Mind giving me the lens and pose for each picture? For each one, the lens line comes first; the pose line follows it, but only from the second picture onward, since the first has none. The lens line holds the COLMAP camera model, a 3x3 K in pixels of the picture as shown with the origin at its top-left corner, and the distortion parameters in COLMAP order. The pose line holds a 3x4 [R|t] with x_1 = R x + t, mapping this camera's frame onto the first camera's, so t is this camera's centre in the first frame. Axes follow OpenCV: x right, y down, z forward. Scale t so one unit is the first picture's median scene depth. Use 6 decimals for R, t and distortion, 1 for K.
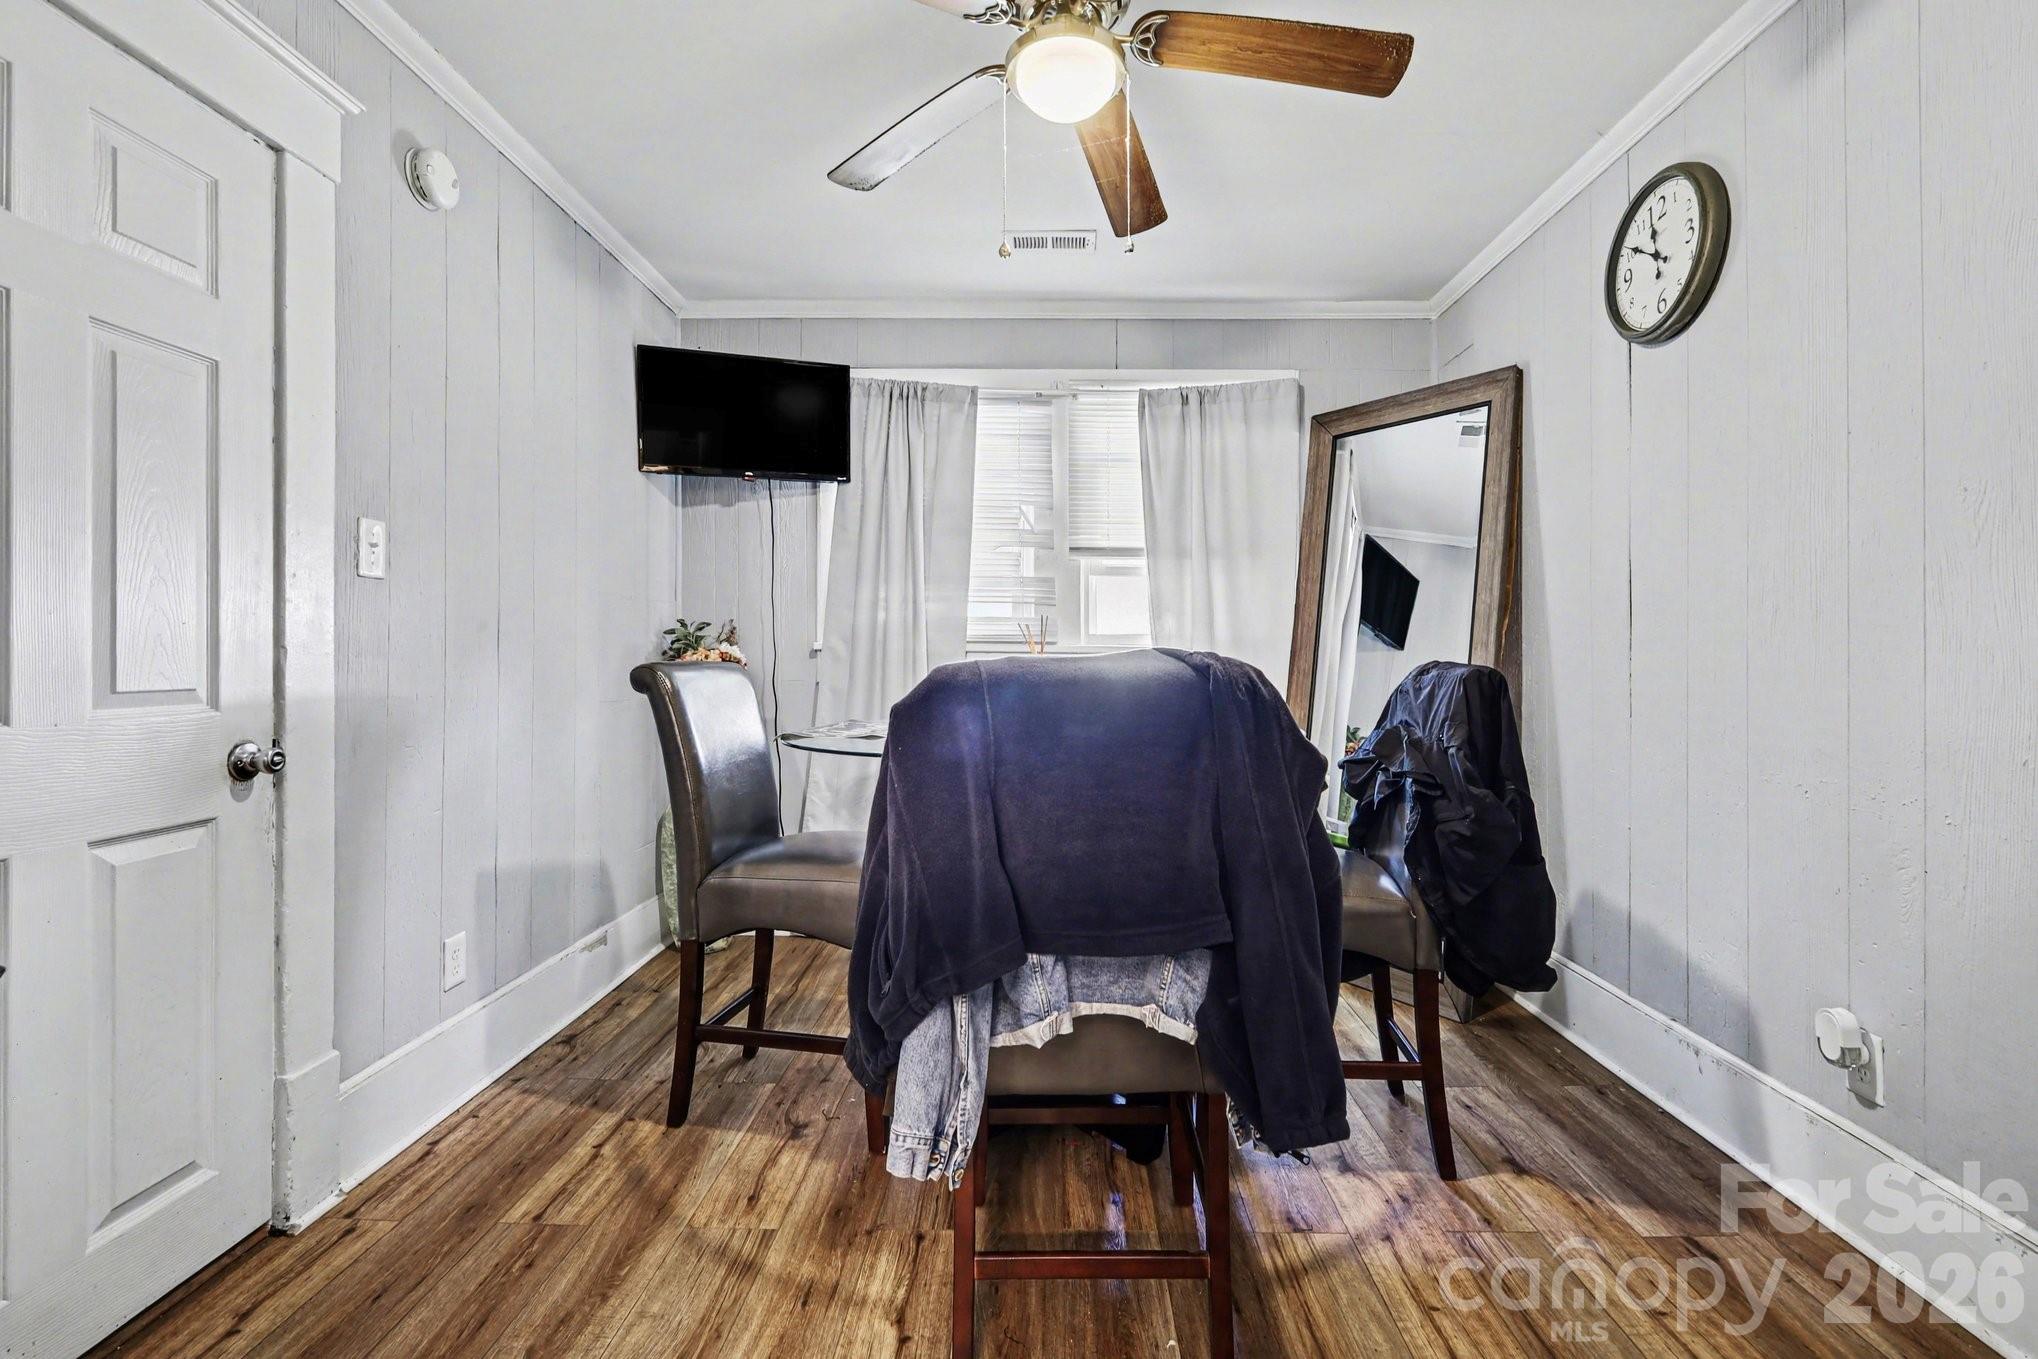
lens RADIAL K [[947.7, 0, 1025.6], [0, 947.7, 658.7], [0, 0, 1]] dist [0.001407, 0.000284]
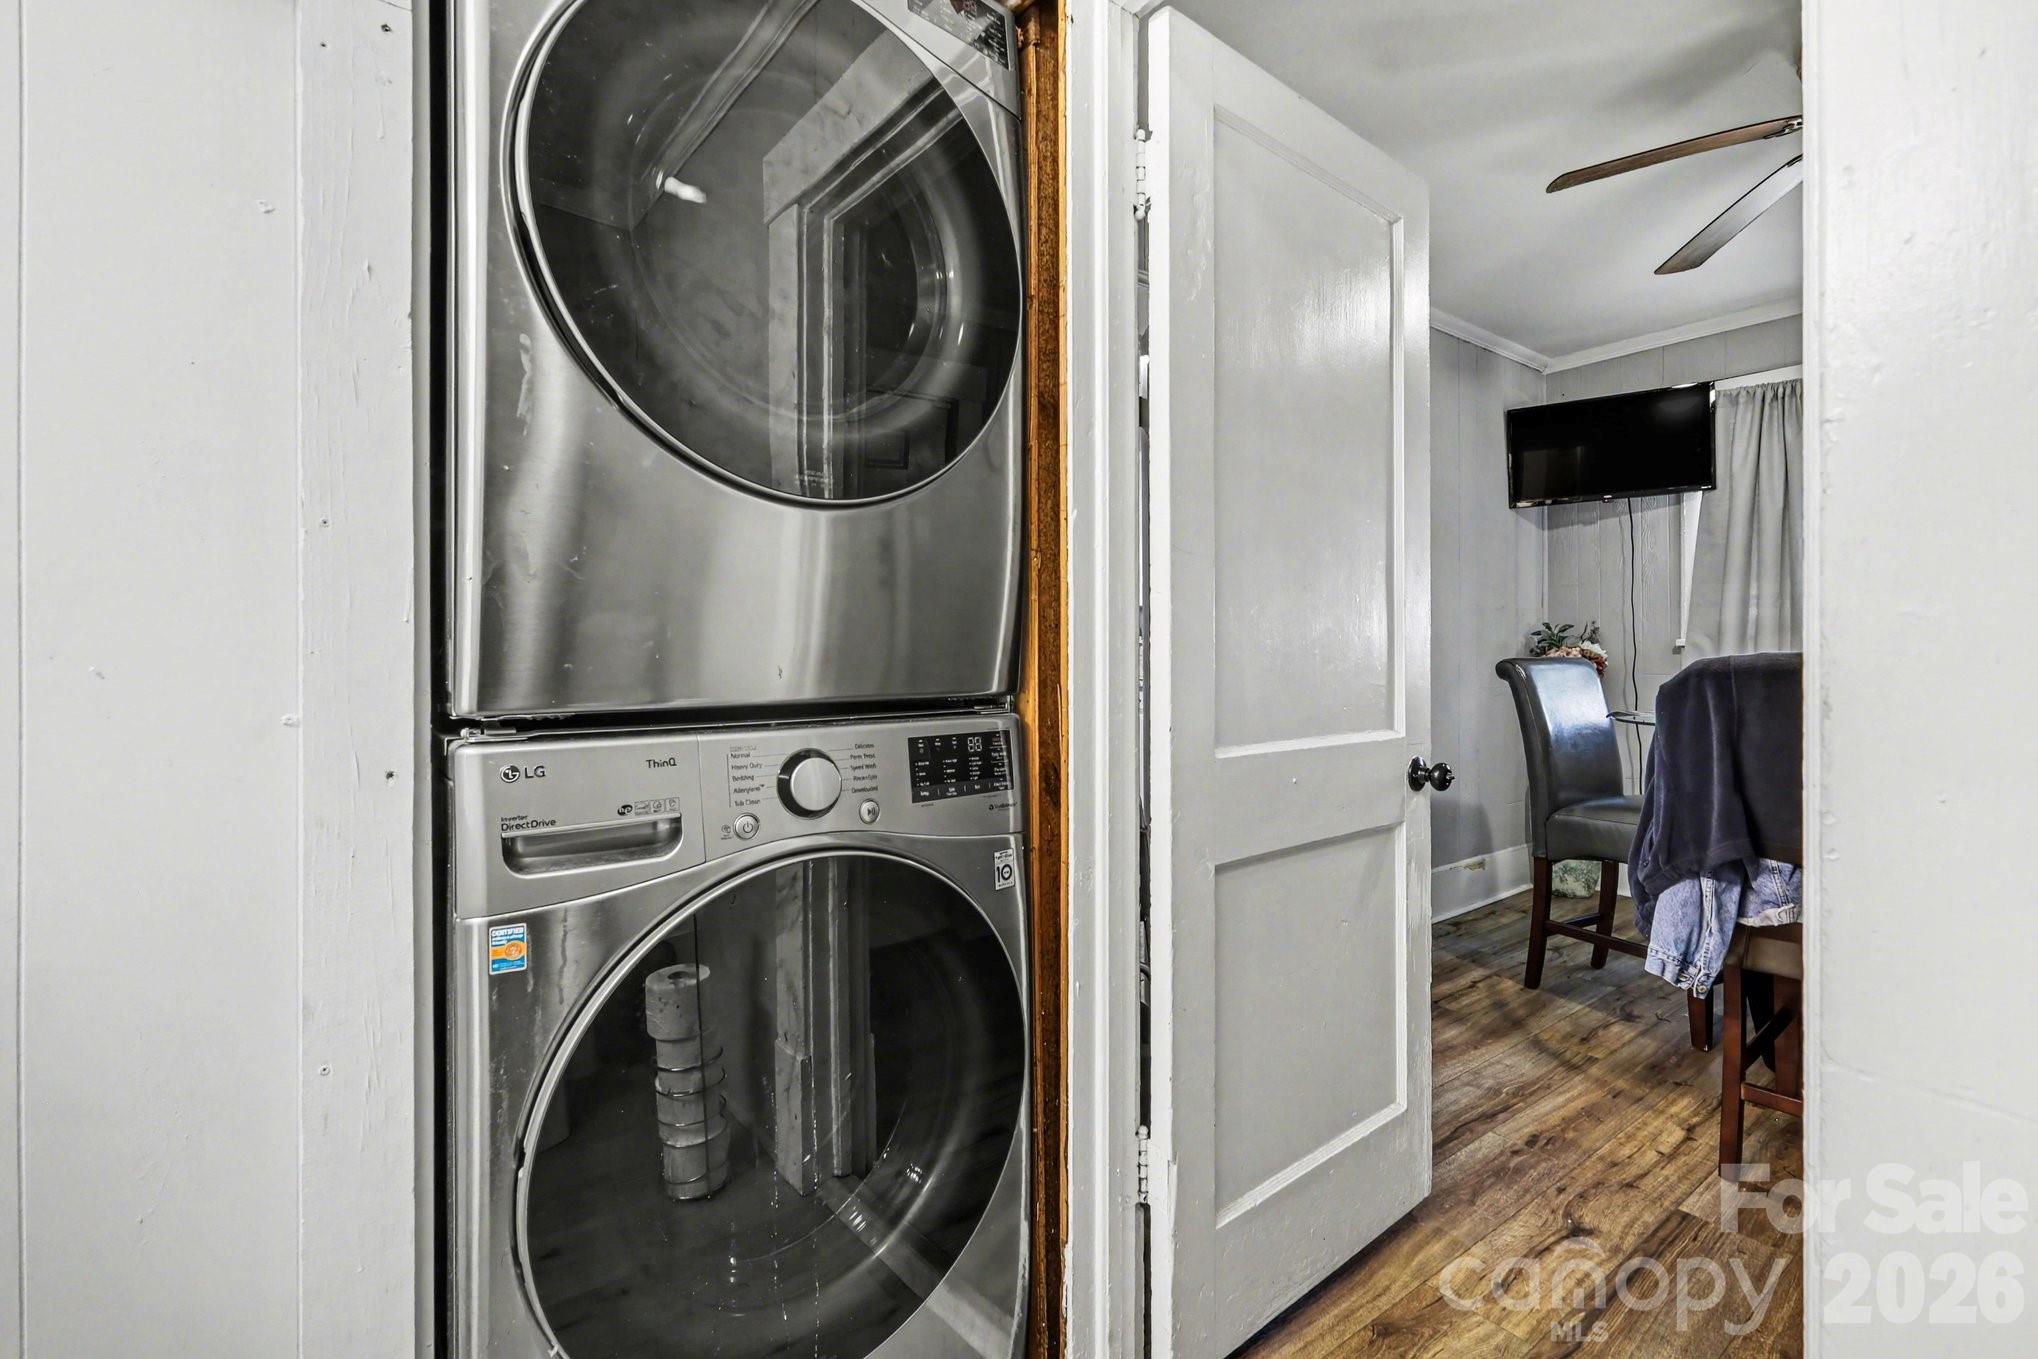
lens RADIAL K [[907.6, 0, 1015.8], [0, 907.6, 657.4], [0, 0, 1]] dist [-0.001410, -0.000218]
pose [[0.617526, -0.004454, -0.786538, 0.139629], [0.006860, 0.999976, -0.000277, -0.001430], [0.786520, -0.005225, 0.617542, -0.272564]]
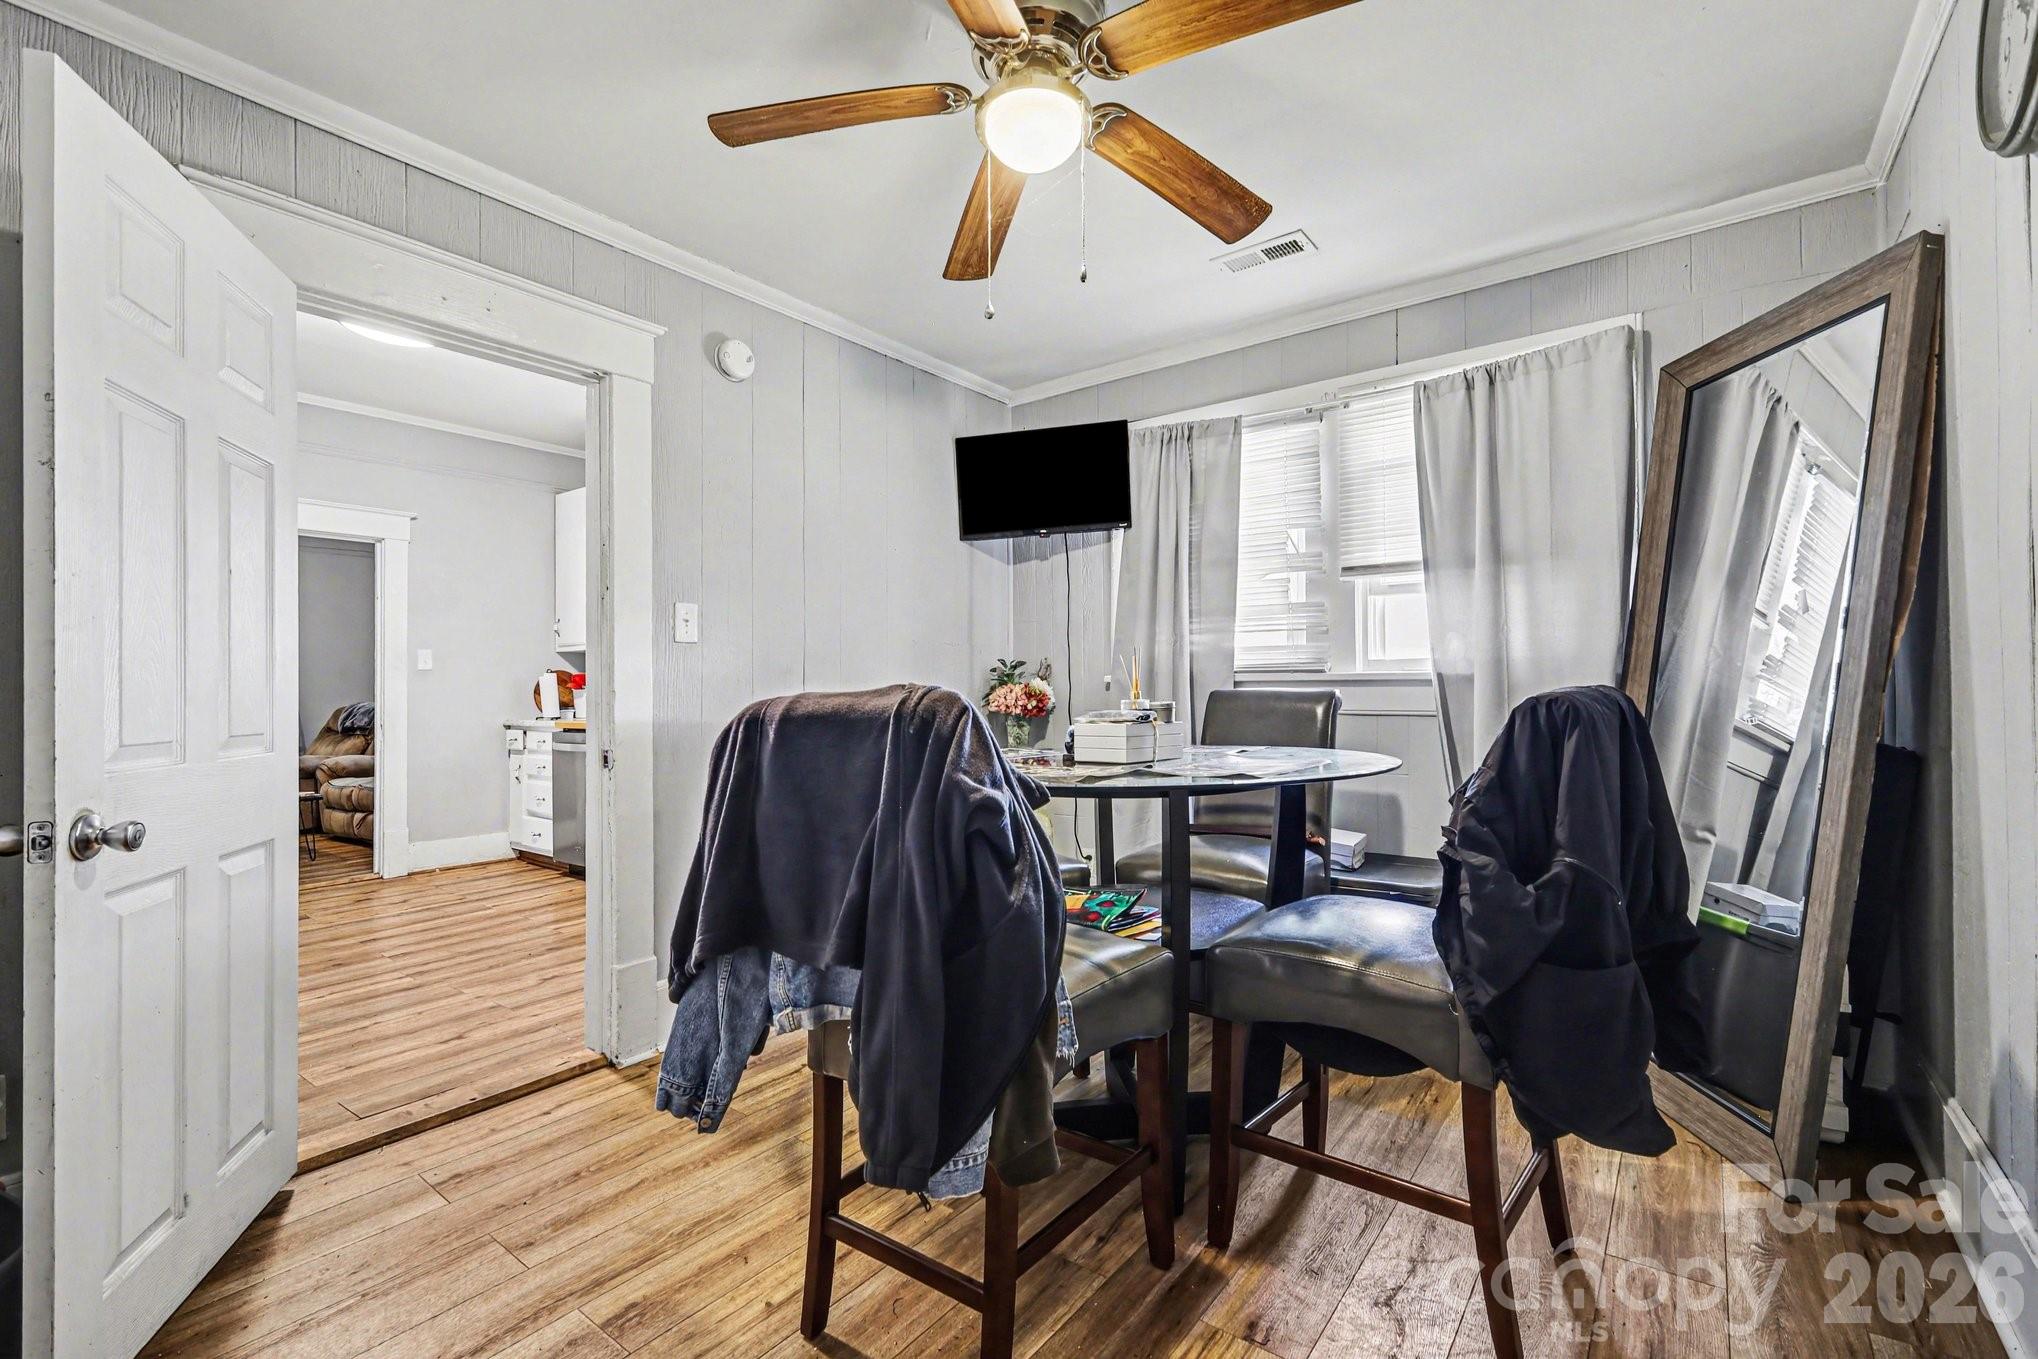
lens RADIAL K [[884.9, 0, 1014.5], [0, 884.9, 690.6], [0, 0, 1]] dist [0.000645, 0.000189]
pose [[0.805964, -0.013537, -0.591810, 0.318047], [0.015223, 0.999882, -0.002140, 0.000159], [0.591769, -0.007284, 0.806075, 0.112411]]
